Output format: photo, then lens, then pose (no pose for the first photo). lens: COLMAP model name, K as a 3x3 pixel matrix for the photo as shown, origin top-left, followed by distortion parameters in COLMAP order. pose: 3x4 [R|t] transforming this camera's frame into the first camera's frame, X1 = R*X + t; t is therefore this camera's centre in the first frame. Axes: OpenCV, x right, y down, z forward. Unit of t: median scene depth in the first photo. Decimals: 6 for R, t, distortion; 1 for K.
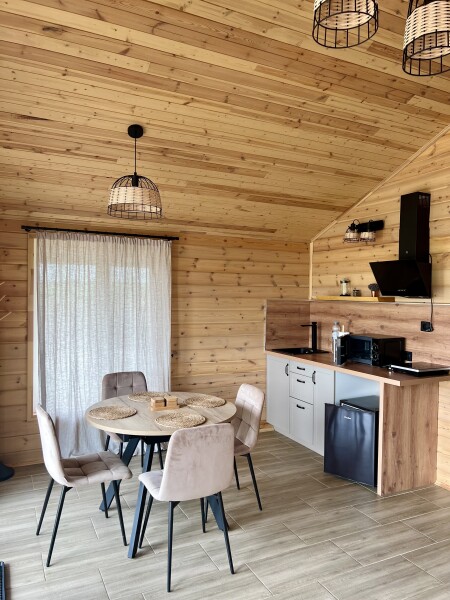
lens RADIAL K [[448.5, 0, 223.7], [0, 448.5, 298.8], [0, 0, 1]] dist [0.031924, -0.042576]
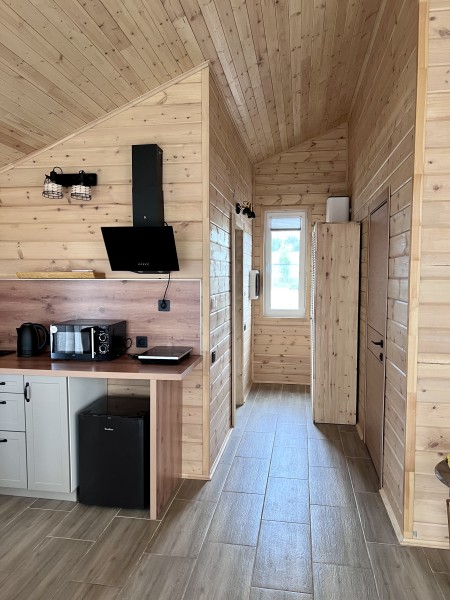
lens RADIAL K [[448.5, 0, 224.2], [0, 448.5, 304.5], [0, 0, 1]] dist [0.031924, -0.042576]
pose [[0.576301, -0.074723, 0.813815, -0.182032], [0.017965, 0.996729, 0.078796, -0.006506], [-0.817040, -0.030790, 0.575758, 0.388718]]
